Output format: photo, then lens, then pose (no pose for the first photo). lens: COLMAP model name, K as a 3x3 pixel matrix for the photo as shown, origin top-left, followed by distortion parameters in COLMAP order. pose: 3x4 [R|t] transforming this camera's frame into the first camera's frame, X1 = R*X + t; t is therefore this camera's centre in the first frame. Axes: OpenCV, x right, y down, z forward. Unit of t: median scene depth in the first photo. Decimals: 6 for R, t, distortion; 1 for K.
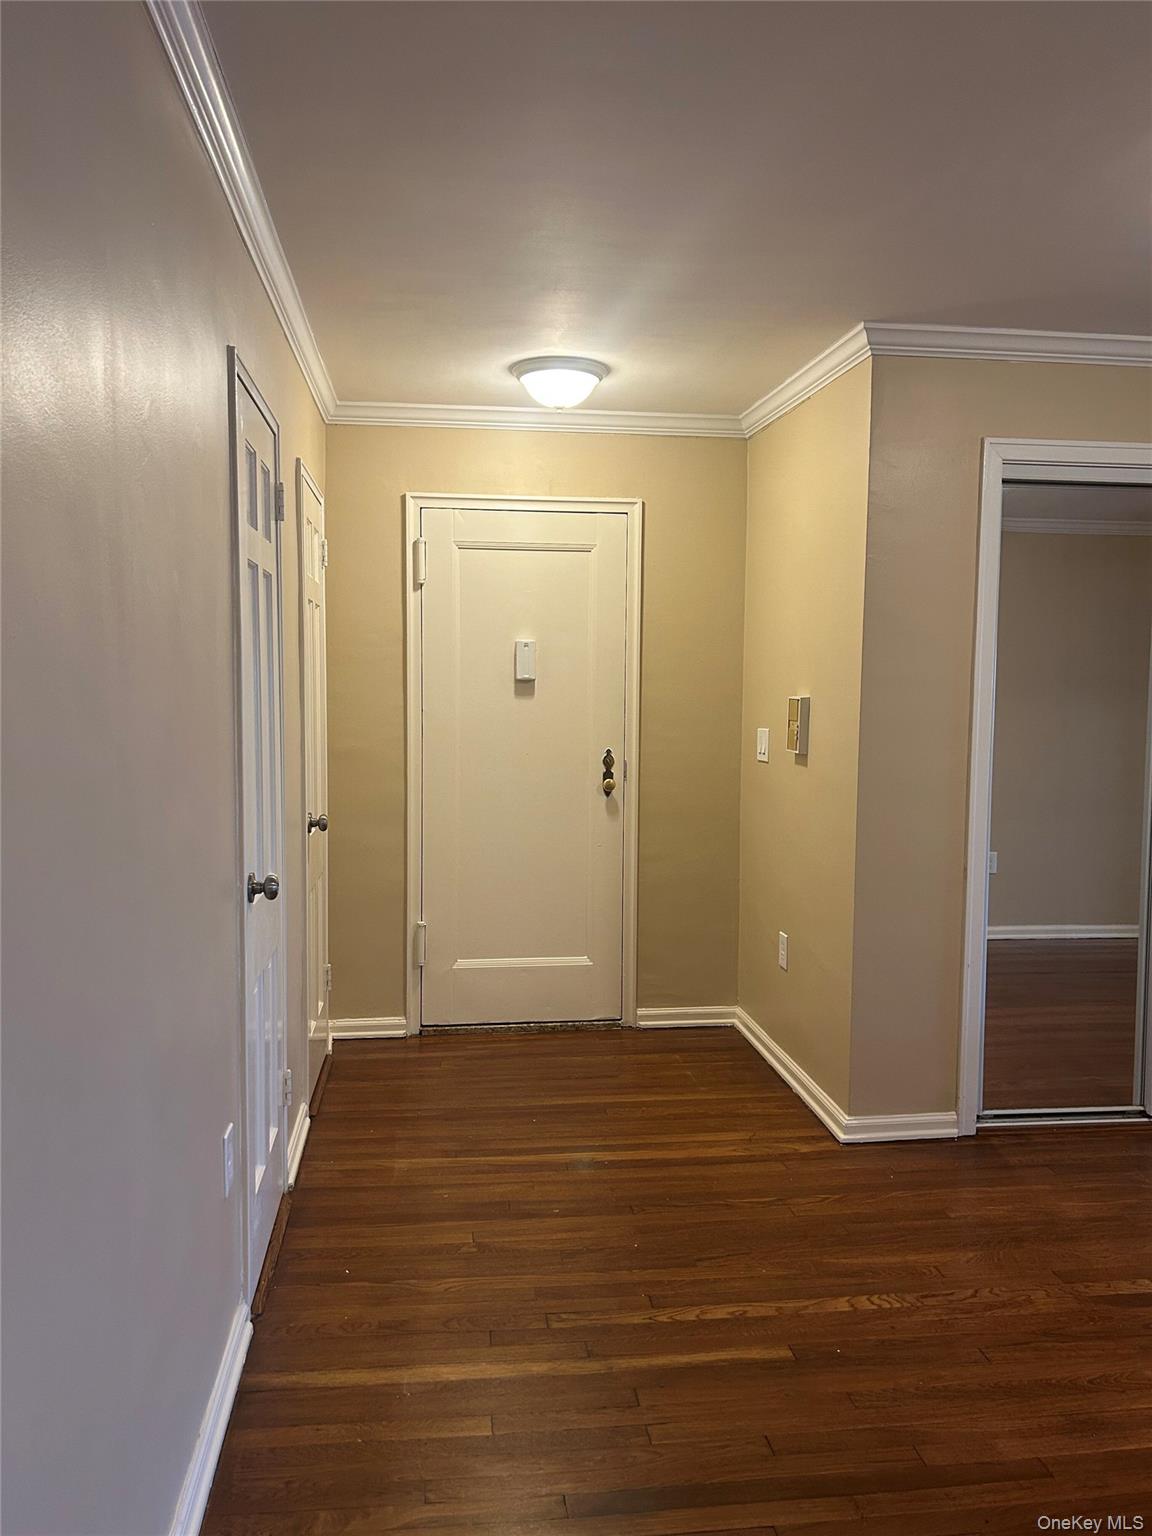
lens RADIAL K [[1159.0, 0, 576.0], [0, 1159.0, 768.0], [0, 0, 1]] dist [0.003619, -0.004902]
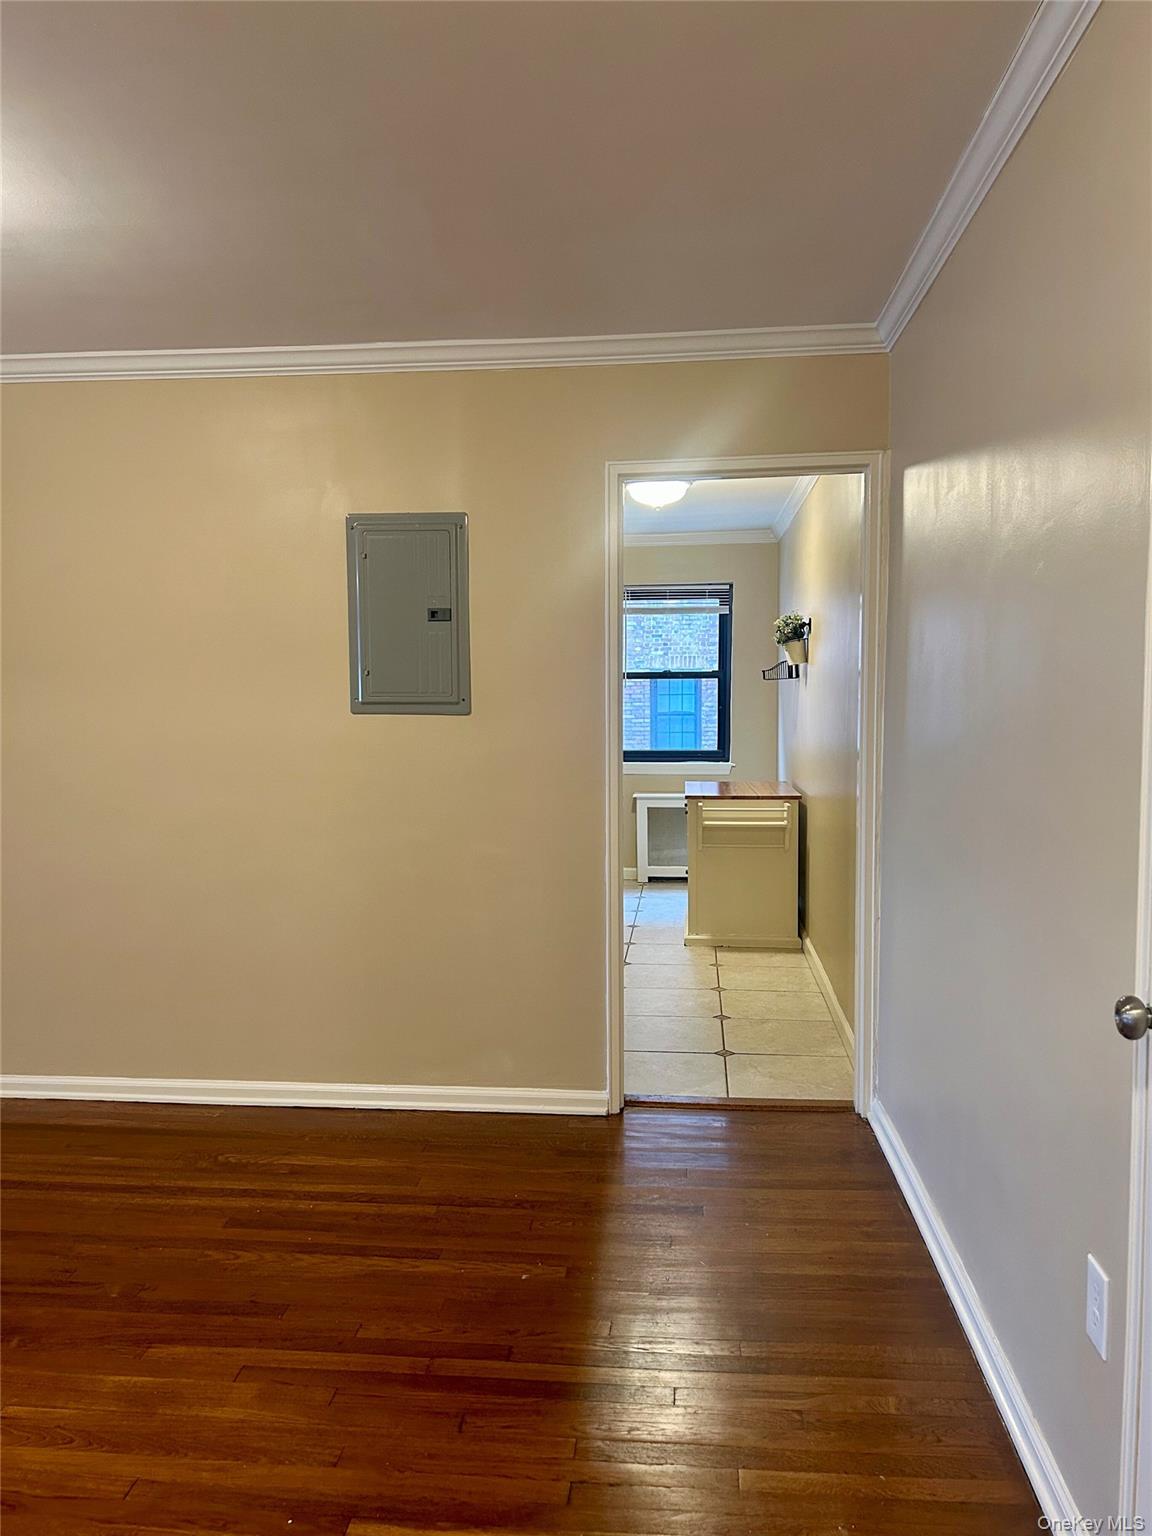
lens RADIAL K [[1183.5, 0, 576.0], [0, 1183.5, 768.0], [0, 0, 1]] dist [0.008730, 0.003044]
pose [[-0.976875, -0.026688, 0.212137, -0.112397], [0.009291, 0.985943, 0.166821, -0.121588], [-0.213607, 0.164934, -0.962896, 1.580763]]
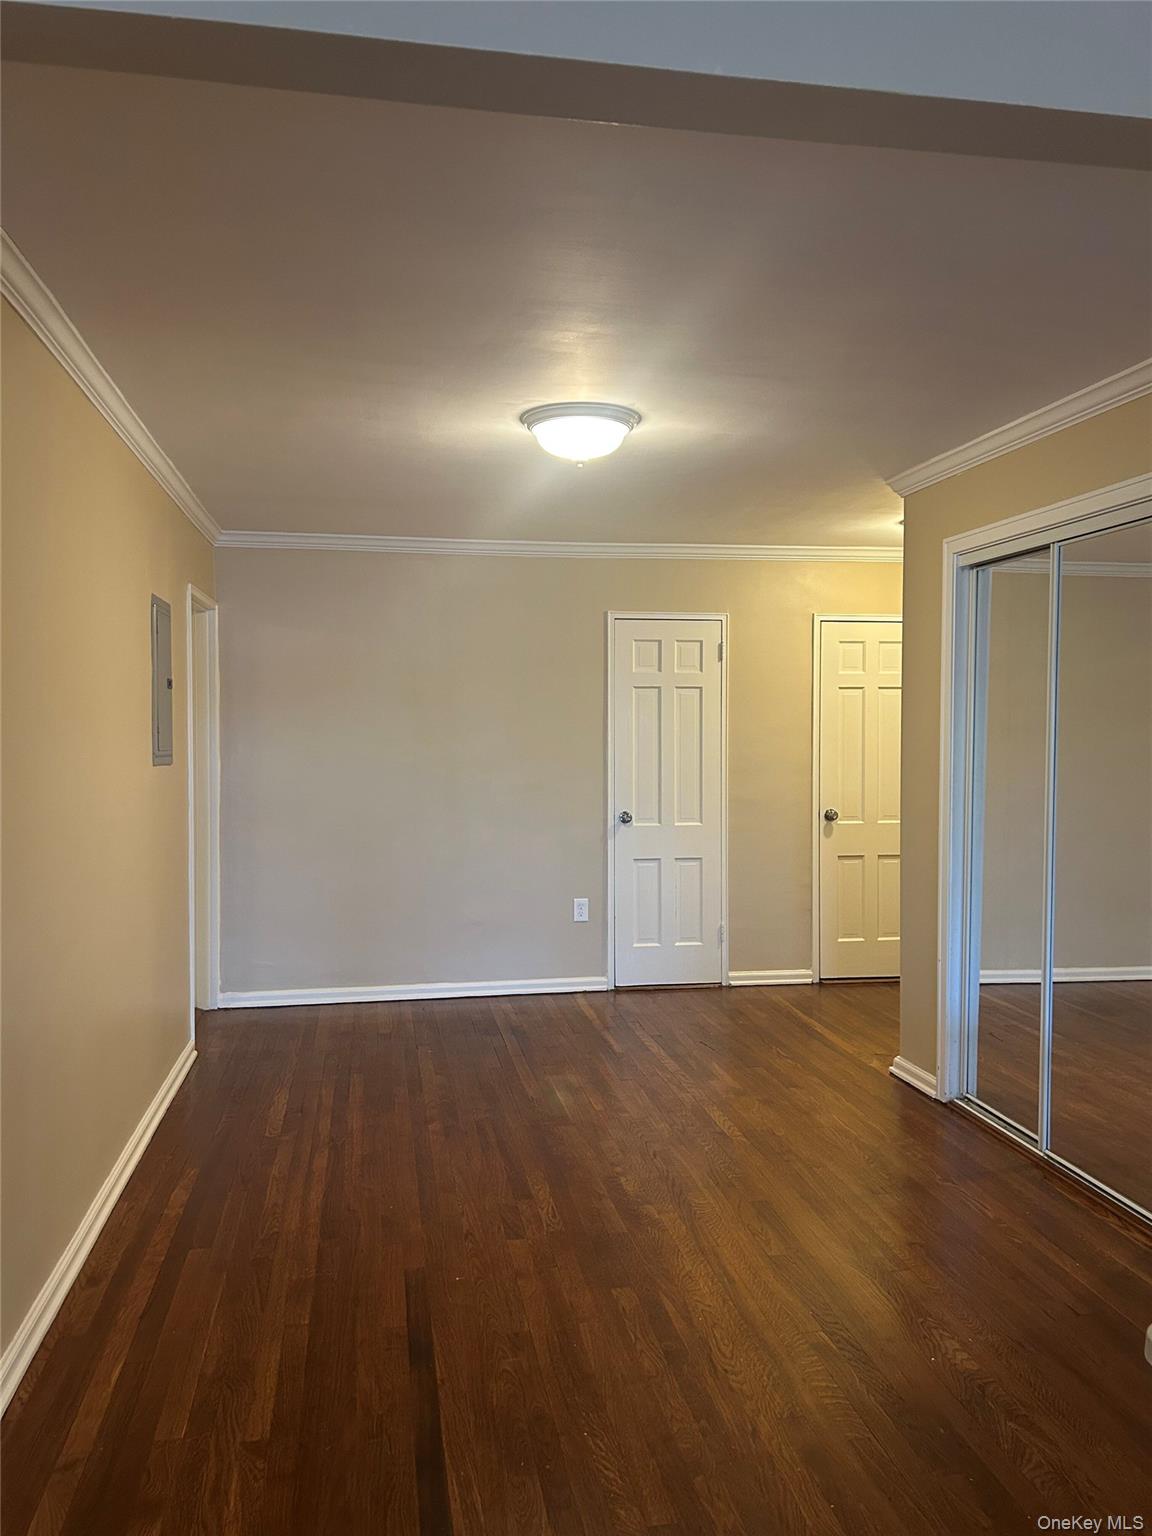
lens RADIAL K [[1159.0, 0, 576.0], [0, 1159.0, 768.0], [0, 0, 1]] dist [0.003619, -0.004902]
pose [[0.054162, 0.019391, -0.998344, 2.145322], [-0.083398, 0.996406, 0.014829, -0.025911], [0.995043, 0.082457, 0.055584, 0.731821]]
